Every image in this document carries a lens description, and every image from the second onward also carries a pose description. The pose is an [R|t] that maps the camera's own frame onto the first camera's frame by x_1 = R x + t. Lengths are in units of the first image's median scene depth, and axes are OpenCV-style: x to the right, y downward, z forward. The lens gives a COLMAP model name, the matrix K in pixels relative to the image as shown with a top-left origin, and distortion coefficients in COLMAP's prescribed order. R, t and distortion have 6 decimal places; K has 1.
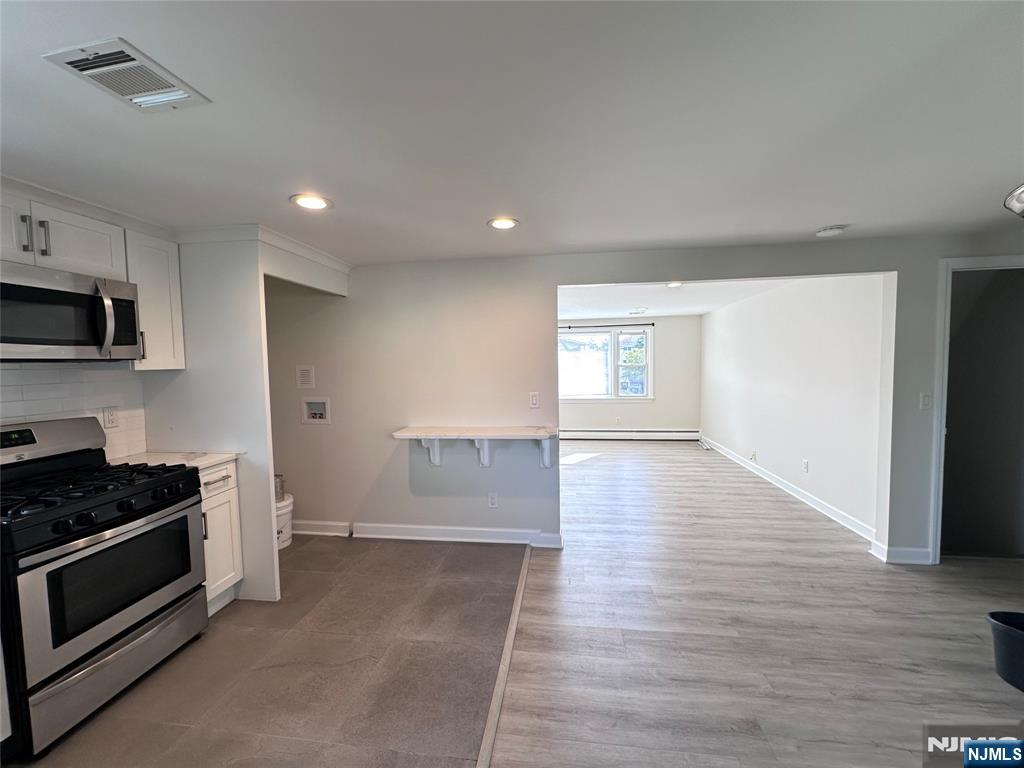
lens RADIAL K [[408.6, 0, 512.5], [0, 408.6, 385.2], [0, 0, 1]] dist [-0.002326, 0.000398]
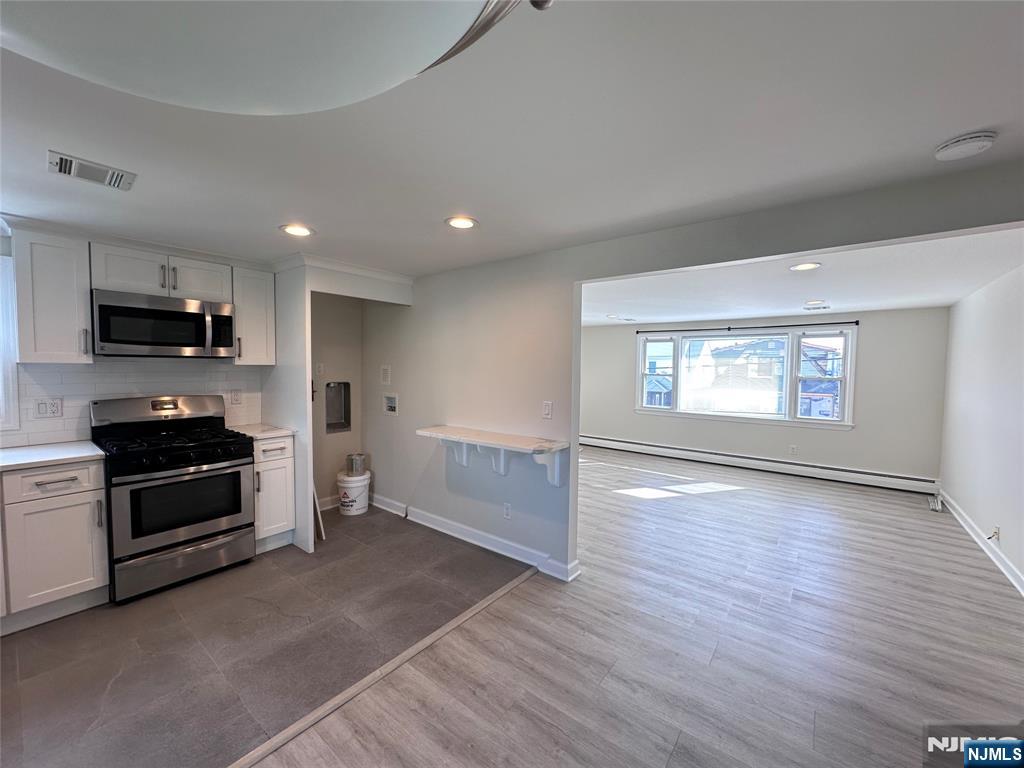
lens RADIAL K [[408.6, 0, 512.5], [0, 408.6, 385.2], [0, 0, 1]] dist [-0.002326, 0.000398]
pose [[0.861453, 0.050163, -0.505354, 0.582681], [-0.056072, 0.998421, 0.003523, -0.022506], [0.504732, 0.025301, 0.862905, 0.235368]]
